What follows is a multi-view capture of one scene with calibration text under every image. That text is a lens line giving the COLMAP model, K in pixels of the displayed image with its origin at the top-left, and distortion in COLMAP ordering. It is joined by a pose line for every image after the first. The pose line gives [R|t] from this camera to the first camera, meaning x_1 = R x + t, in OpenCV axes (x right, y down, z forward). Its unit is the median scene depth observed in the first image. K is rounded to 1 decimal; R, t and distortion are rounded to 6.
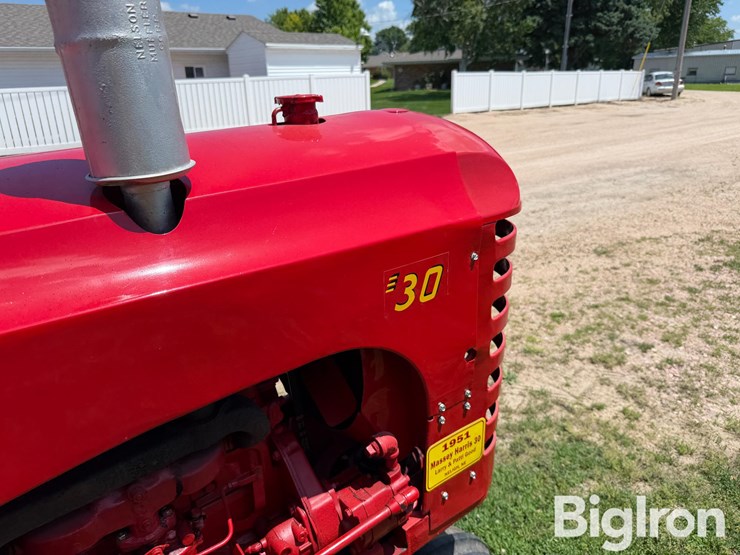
lens RADIAL K [[529.4, 0, 369.1], [0, 529.4, 268.8], [0, 0, 1]] dist [0.022801, -0.041331]
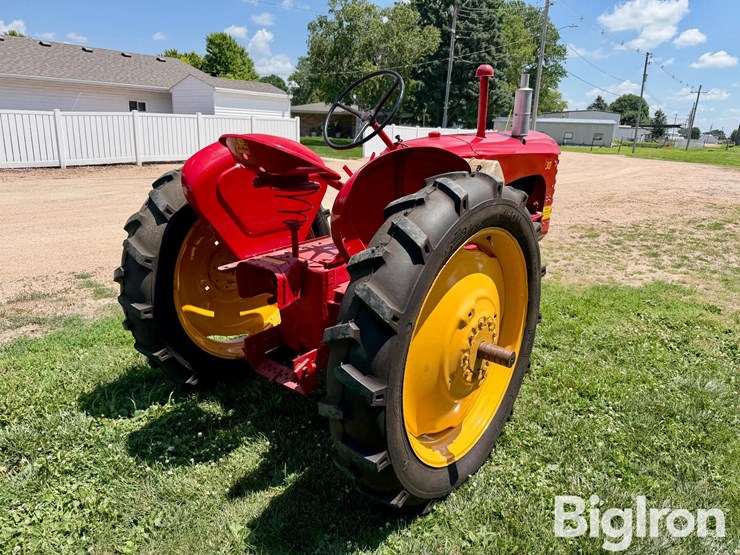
lens RADIAL K [[521.9, 0, 370.1], [0, 521.9, 269.1], [0, 0, 1]] dist [0.038280, -0.058048]
pose [[0.974032, 0.002604, 0.226397, -0.106457], [0.015359, 0.996871, -0.077545, 0.055334], [-0.225890, 0.079009, 0.970943, -0.132644]]
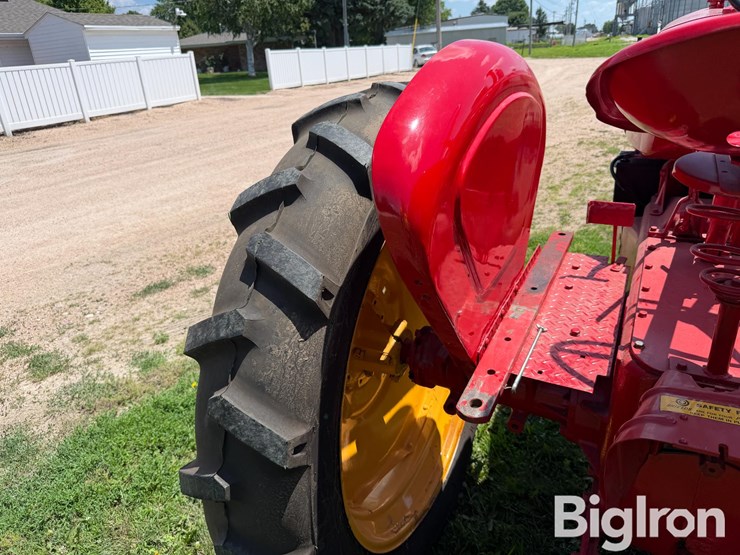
lens RADIAL K [[531.1, 0, 363.8], [0, 531.1, 271.3], [0, 0, 1]] dist [-0.010887, 0.001738]
pose [[0.913542, -0.188903, 0.360218, -0.139083], [0.177871, 0.981979, 0.063867, 0.025659], [-0.365791, 0.005727, 0.930679, -0.037525]]
